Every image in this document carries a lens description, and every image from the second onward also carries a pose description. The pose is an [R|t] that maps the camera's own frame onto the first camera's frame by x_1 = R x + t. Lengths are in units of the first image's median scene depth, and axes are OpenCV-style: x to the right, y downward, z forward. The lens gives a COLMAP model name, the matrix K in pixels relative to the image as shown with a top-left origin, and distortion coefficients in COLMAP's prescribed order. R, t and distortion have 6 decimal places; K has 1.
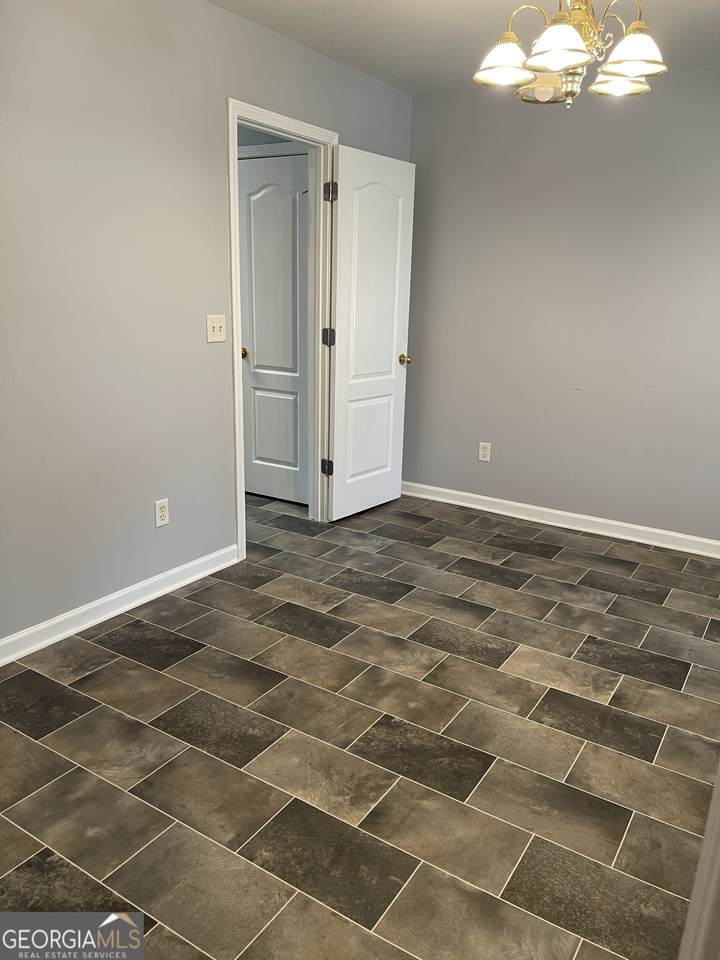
lens RADIAL K [[706.3, 0, 359.2], [0, 706.3, 520.4], [0, 0, 1]] dist [0.138827, -0.203904]
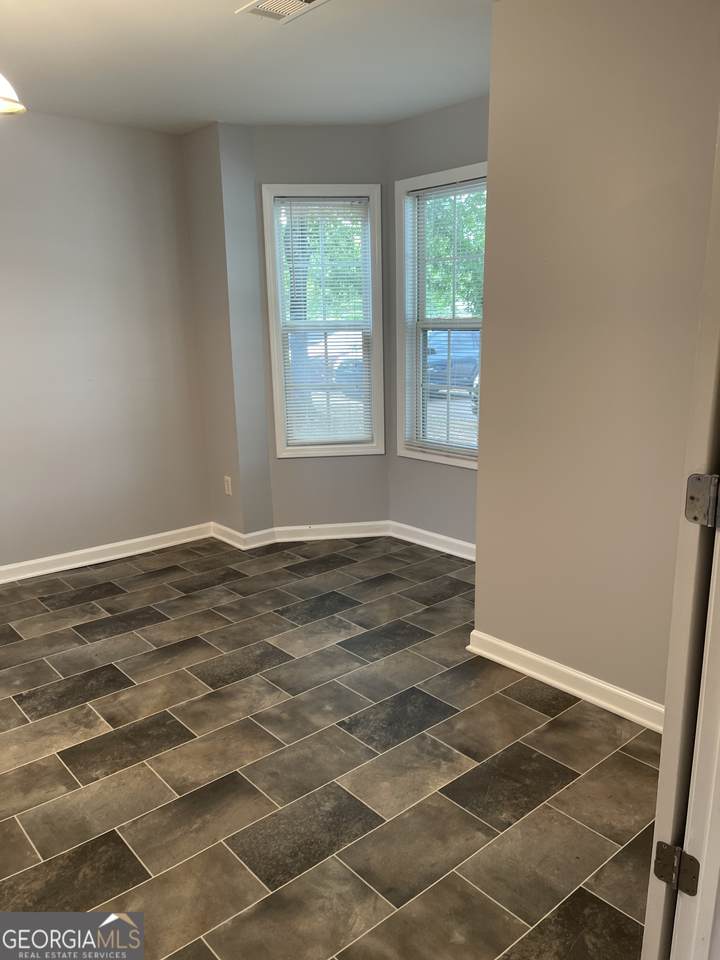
lens RADIAL K [[721.9, 0, 360.0], [0, 721.9, 480.0], [0, 0, 1]] dist [0.089224, -0.136367]
pose [[0.279786, -0.238535, 0.929957, -0.579875], [0.328200, 0.934049, 0.140843, -0.134771], [-0.902222, 0.265807, 0.339621, 0.346428]]
